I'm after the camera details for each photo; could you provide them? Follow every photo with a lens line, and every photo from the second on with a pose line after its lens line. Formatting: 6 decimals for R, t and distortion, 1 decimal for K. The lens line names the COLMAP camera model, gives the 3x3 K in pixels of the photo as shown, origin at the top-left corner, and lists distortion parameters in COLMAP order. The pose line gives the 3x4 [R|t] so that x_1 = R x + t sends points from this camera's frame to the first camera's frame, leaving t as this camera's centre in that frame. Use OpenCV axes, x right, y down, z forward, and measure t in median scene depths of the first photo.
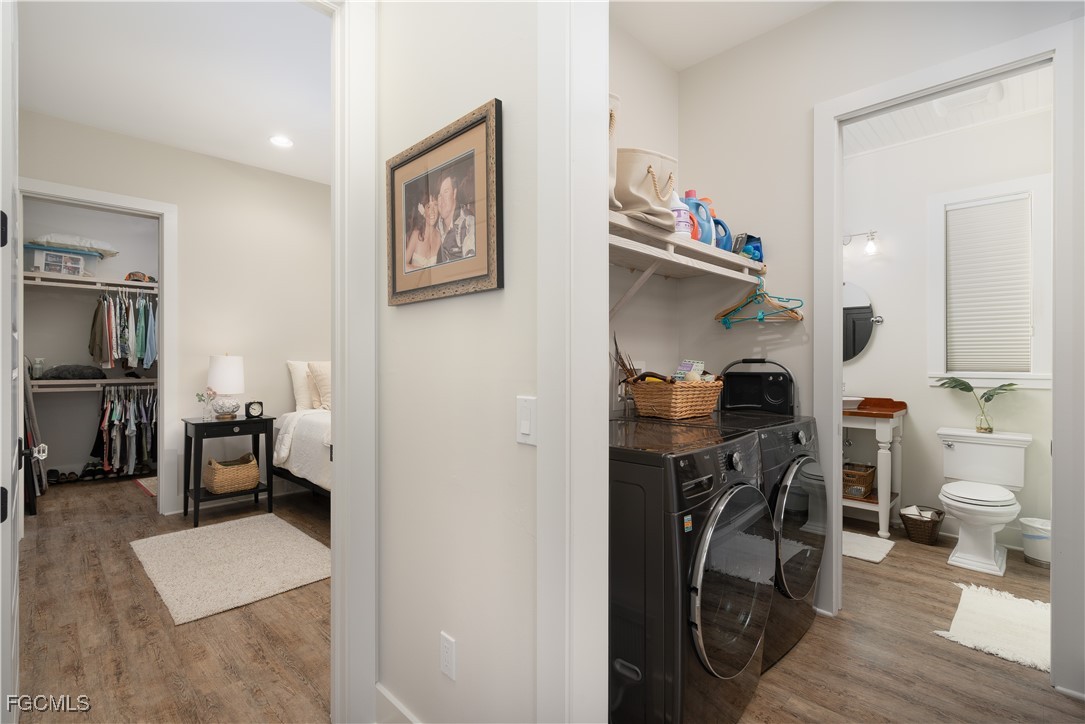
lens RADIAL K [[506.2, 0, 541.9], [0, 506.2, 361.9], [0, 0, 1]] dist [-0.001852, -0.000157]
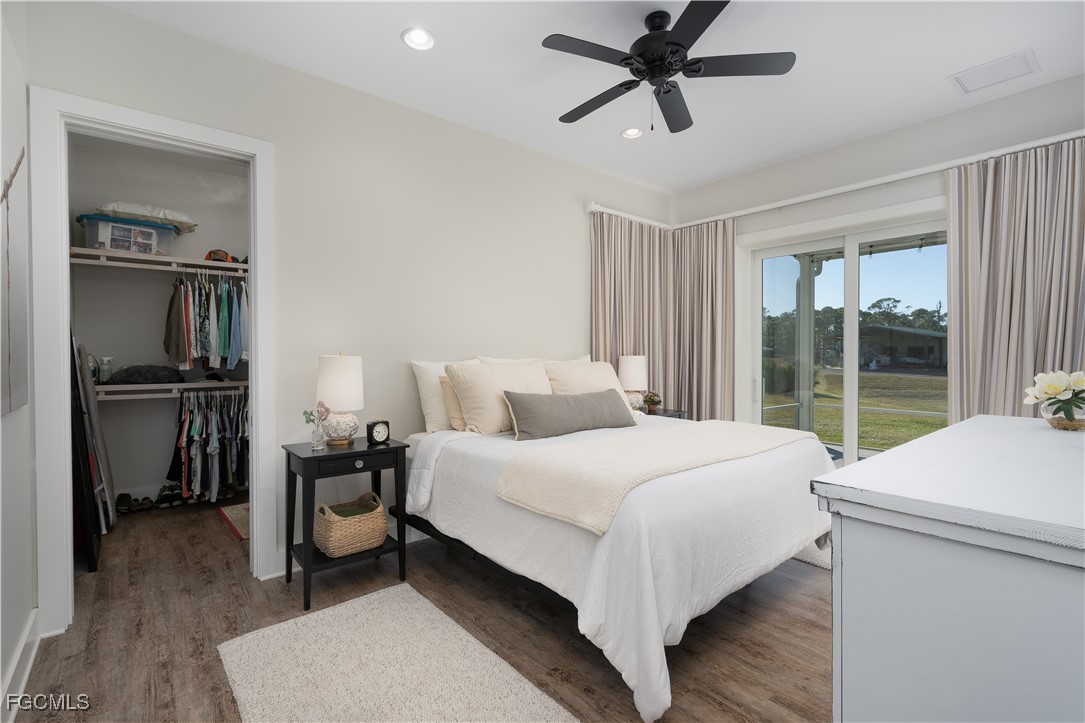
lens RADIAL K [[506.2, 0, 543.7], [0, 506.2, 360.6], [0, 0, 1]] dist [-0.001852, -0.000157]
pose [[0.995265, 0.000310, -0.097195, -0.221644], [0.000885, 0.999925, 0.012253, -0.011307], [0.097191, -0.012281, 0.995190, 0.264056]]
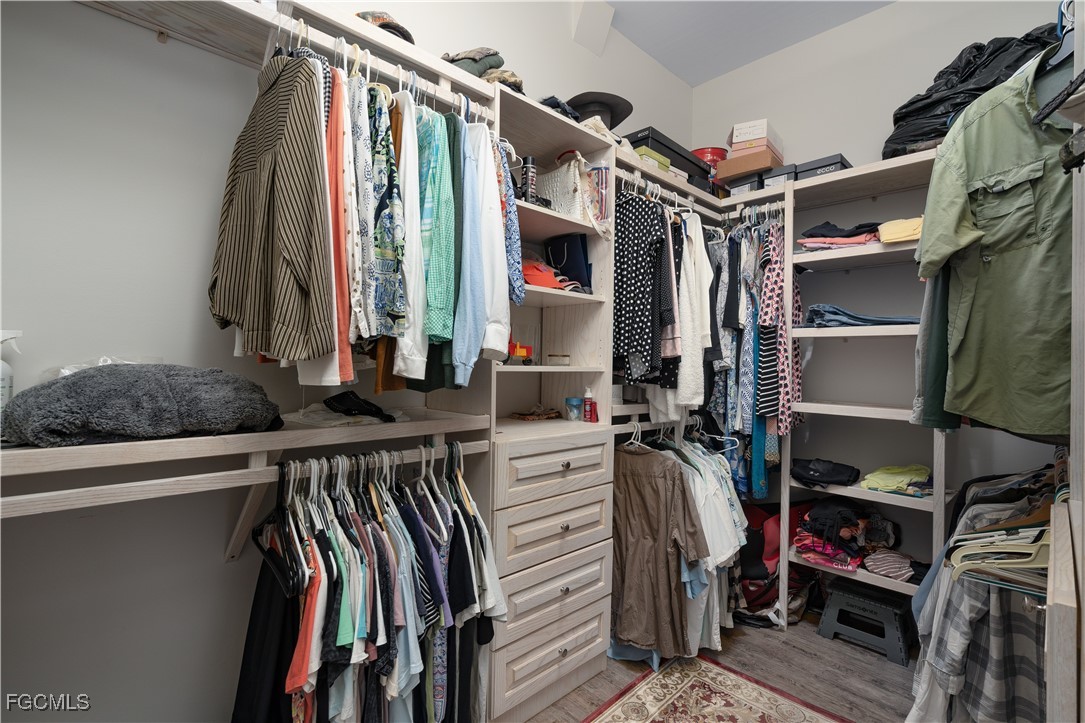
lens RADIAL K [[506.2, 0, 544.5], [0, 506.2, 358.9], [0, 0, 1]] dist [-0.001852, -0.000157]
pose [[0.999120, 0.013763, -0.039618, -0.767740], [-0.014256, 0.999824, -0.012189, 0.003771], [0.039443, 0.012743, 0.999141, 0.807620]]
